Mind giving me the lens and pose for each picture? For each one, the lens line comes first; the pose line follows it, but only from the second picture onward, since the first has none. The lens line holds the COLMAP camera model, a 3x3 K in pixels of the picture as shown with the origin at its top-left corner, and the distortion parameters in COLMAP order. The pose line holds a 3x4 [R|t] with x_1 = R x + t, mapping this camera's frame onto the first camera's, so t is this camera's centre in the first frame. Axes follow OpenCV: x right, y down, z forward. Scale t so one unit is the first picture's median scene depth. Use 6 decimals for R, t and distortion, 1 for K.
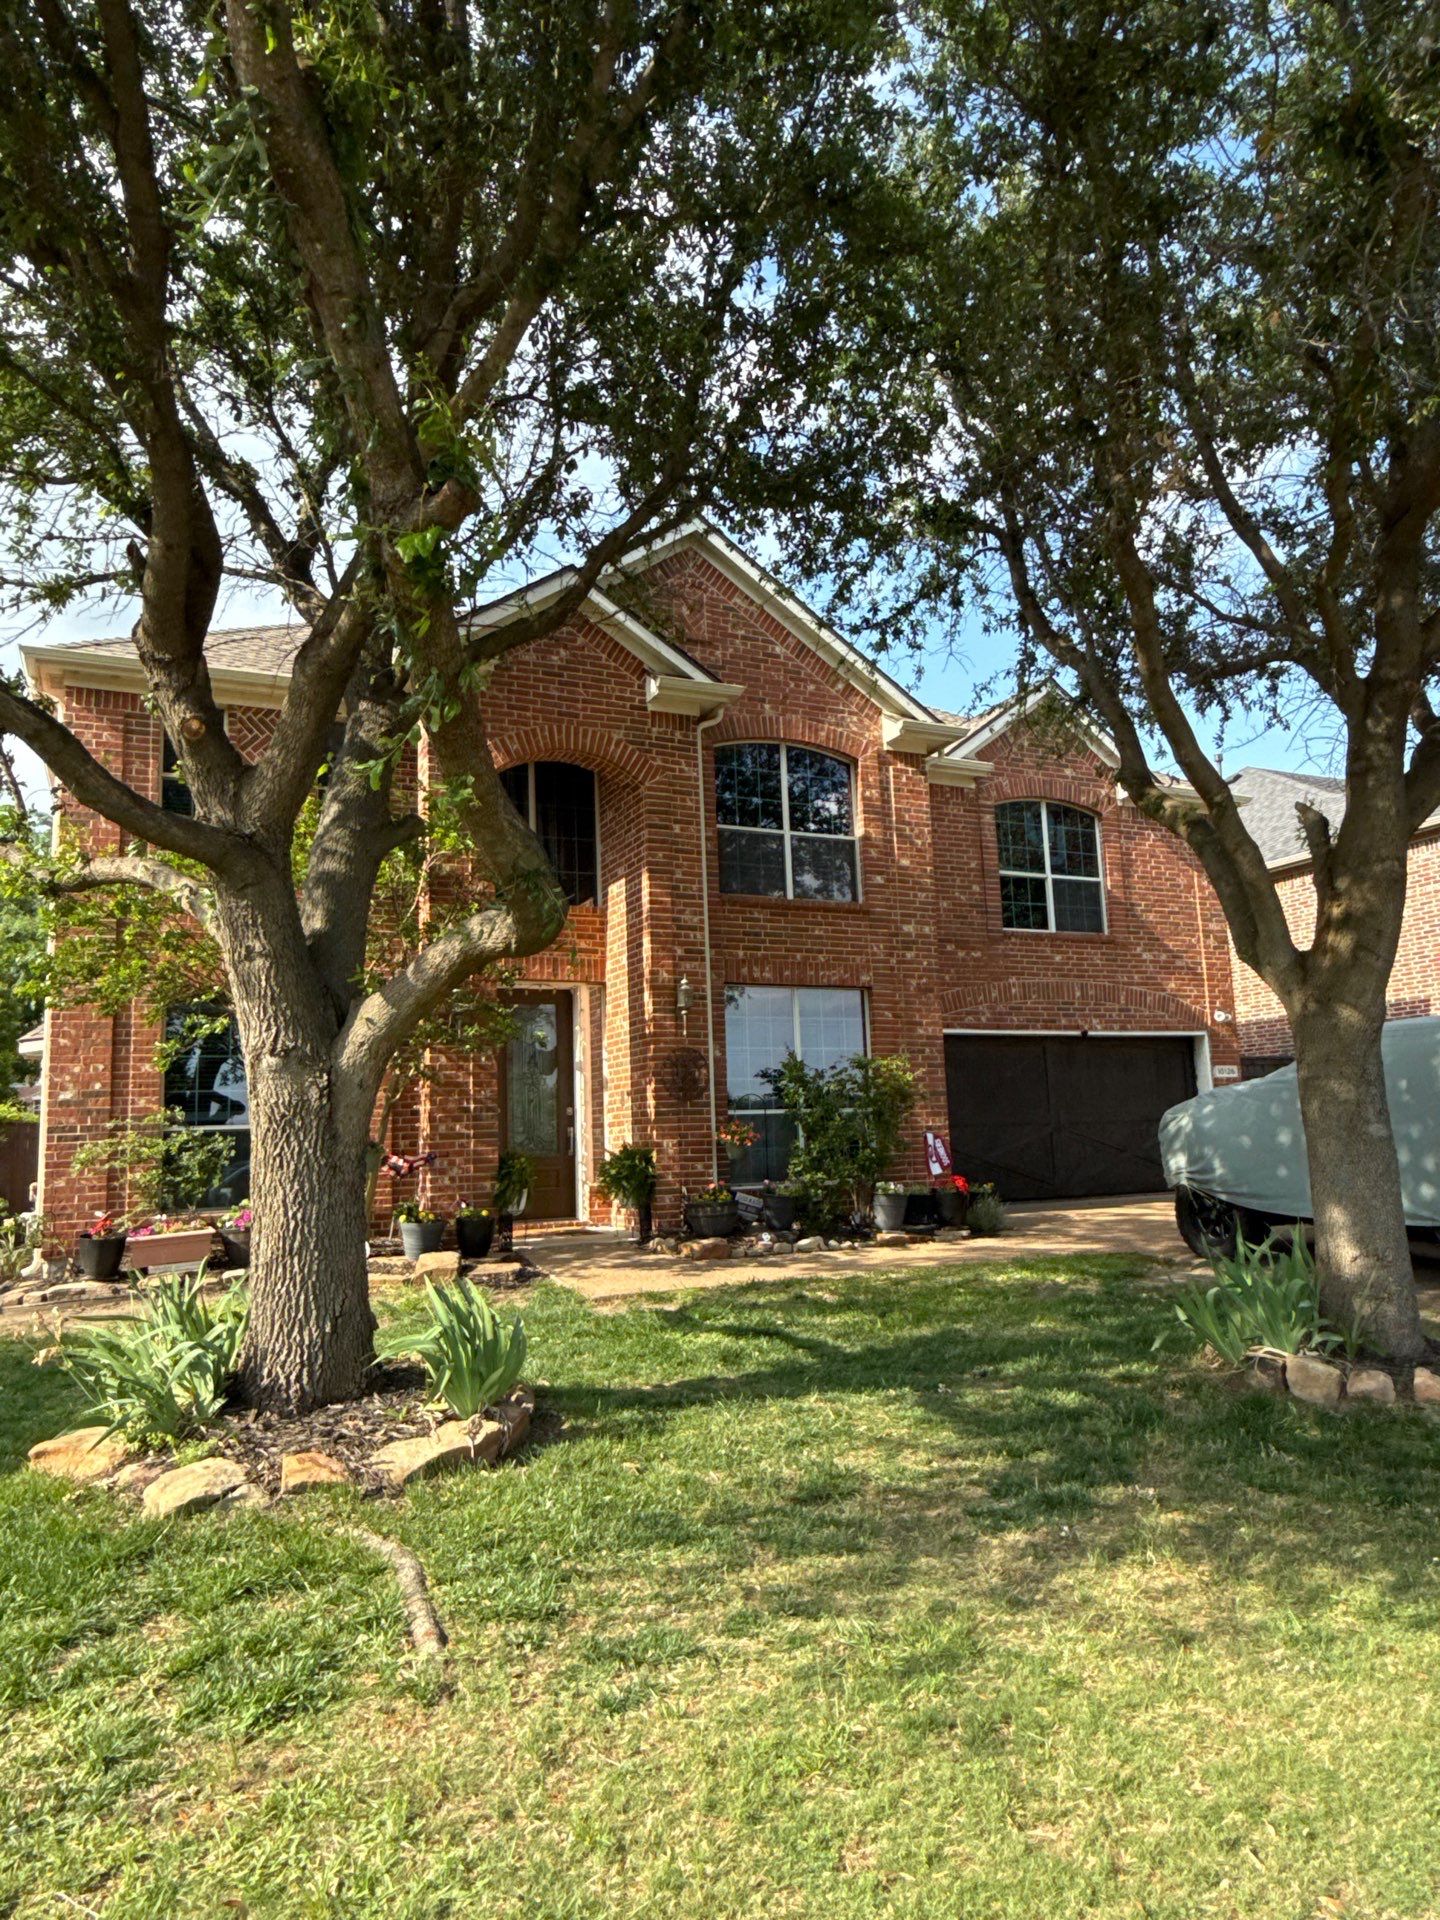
lens RADIAL K [[1254.1, 0, 719.6], [0, 1254.1, 960.3], [0, 0, 1]] dist [-0.001190, -0.000232]
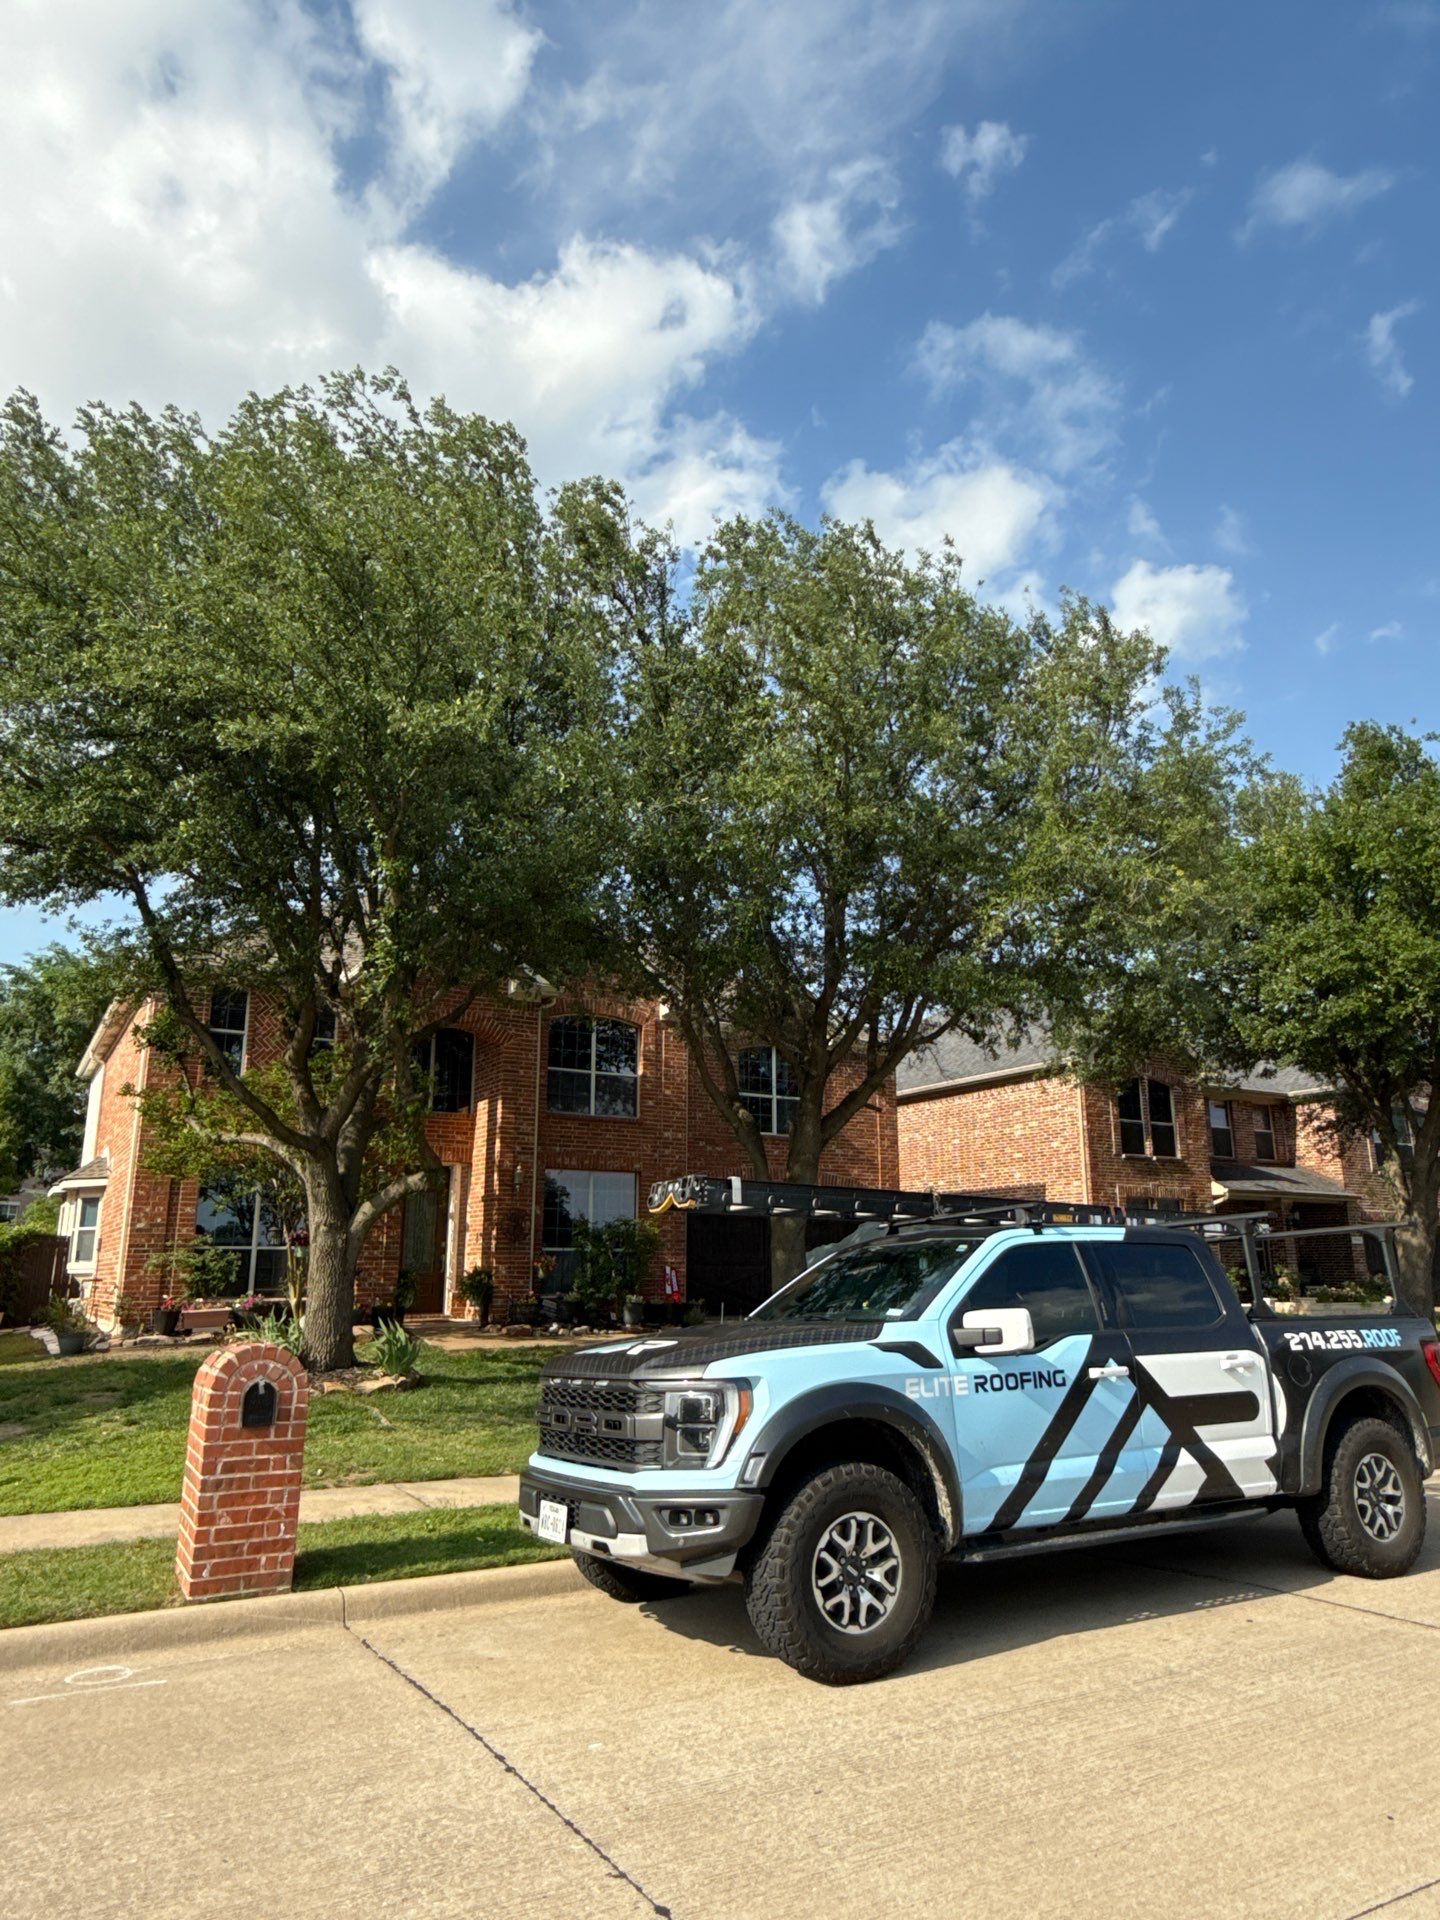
lens RADIAL K [[1254.1, 0, 722.1], [0, 1254.1, 961.4], [0, 0, 1]] dist [-0.001190, -0.000232]
pose [[0.994773, 0.056815, 0.084845, 0.085875], [-0.048365, 0.993958, -0.098529, -0.108196], [-0.089931, 0.093911, 0.991511, -0.719005]]
